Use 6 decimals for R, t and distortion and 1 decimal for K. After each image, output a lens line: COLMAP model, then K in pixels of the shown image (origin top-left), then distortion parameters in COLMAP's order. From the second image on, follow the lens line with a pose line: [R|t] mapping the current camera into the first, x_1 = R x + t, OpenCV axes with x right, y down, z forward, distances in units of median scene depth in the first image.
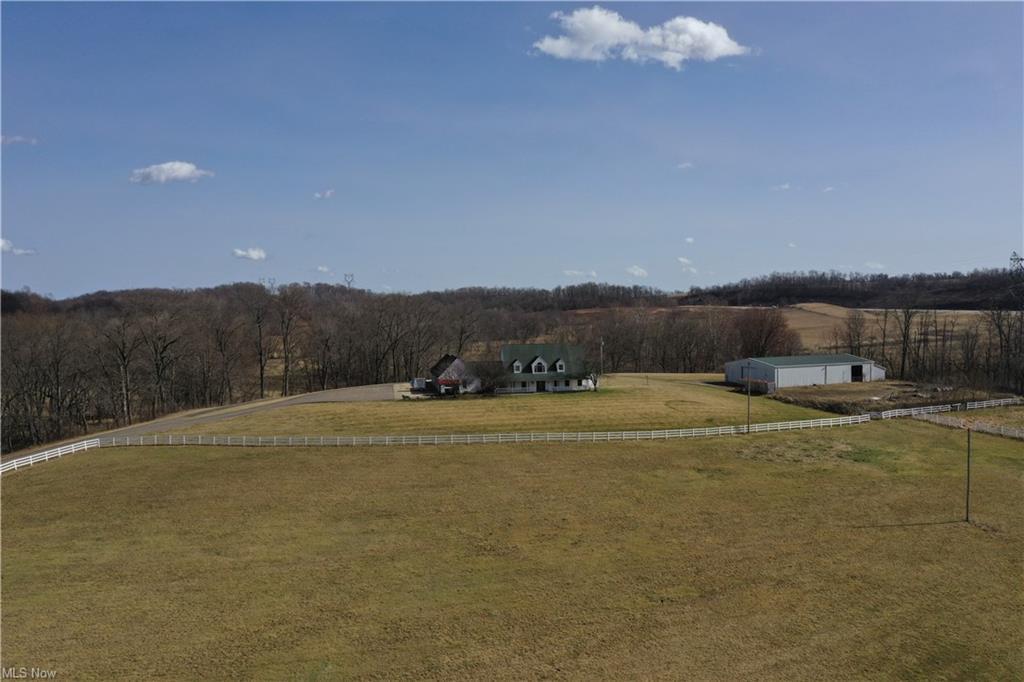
lens RADIAL K [[792.2, 0, 514.9], [0, 792.2, 343.0], [0, 0, 1]] dist [-0.002380, -0.001562]
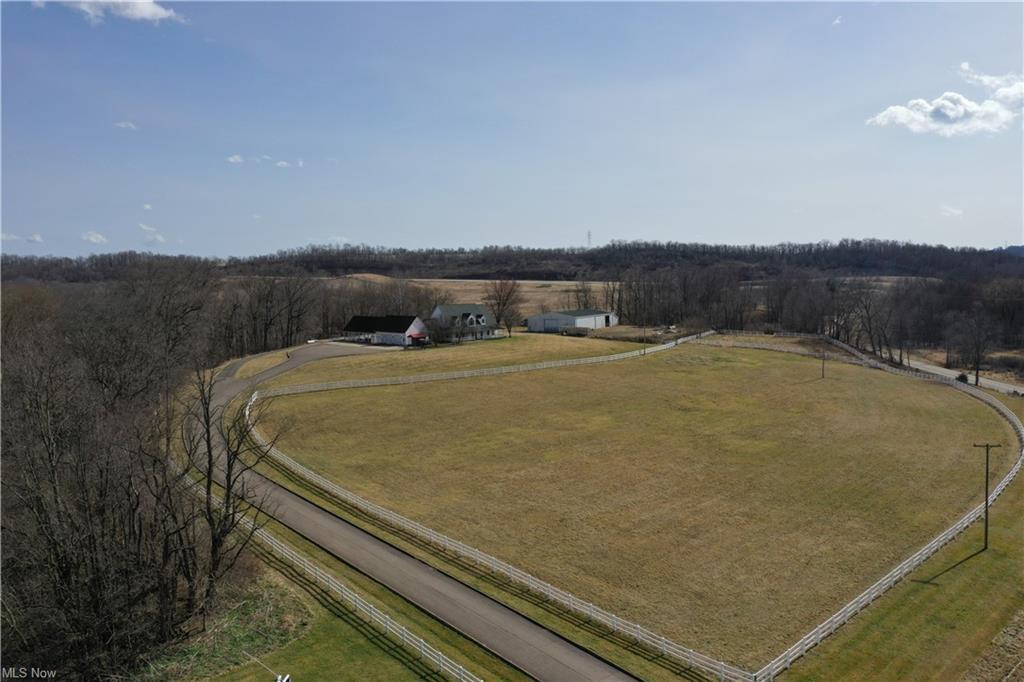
lens RADIAL K [[792.2, 0, 514.9], [0, 792.2, 343.0], [0, 0, 1]] dist [-0.002380, -0.001562]
pose [[0.806083, -0.049343, 0.589742, -0.521036], [0.027633, 0.998569, 0.045779, 0.006154], [-0.591157, -0.020606, 0.806293, -0.079120]]
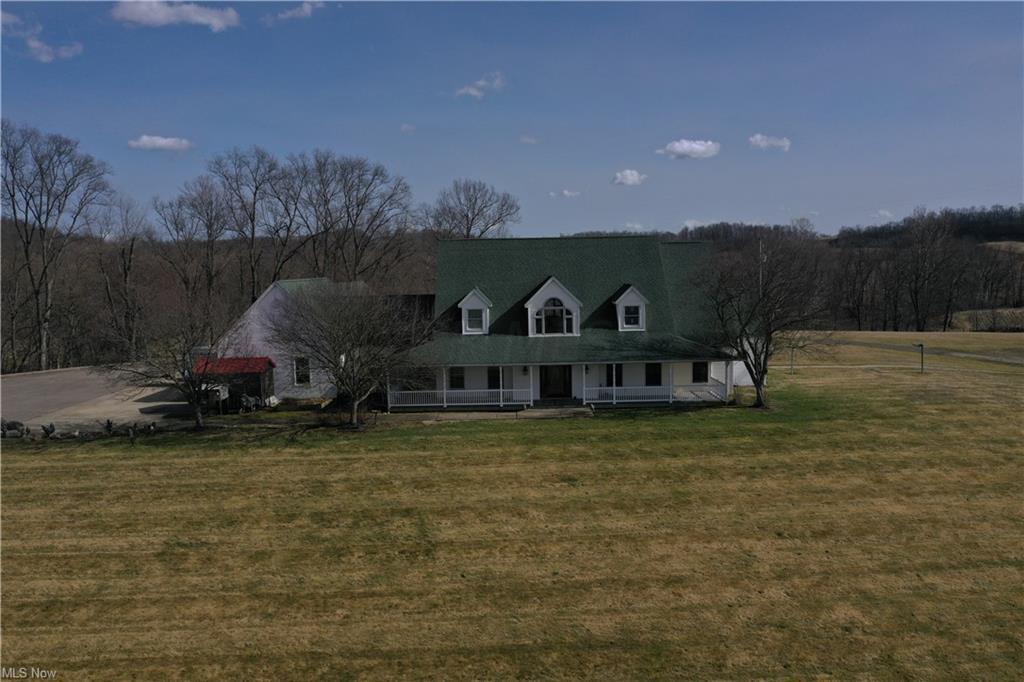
lens RADIAL K [[792.2, 0, 514.9], [0, 792.2, 343.0], [0, 0, 1]] dist [-0.002380, -0.001562]
pose [[0.987384, 0.007789, -0.158151, 0.046859], [0.001709, 0.998207, 0.059836, 0.017943], [0.158333, -0.059352, 0.985600, 0.546168]]
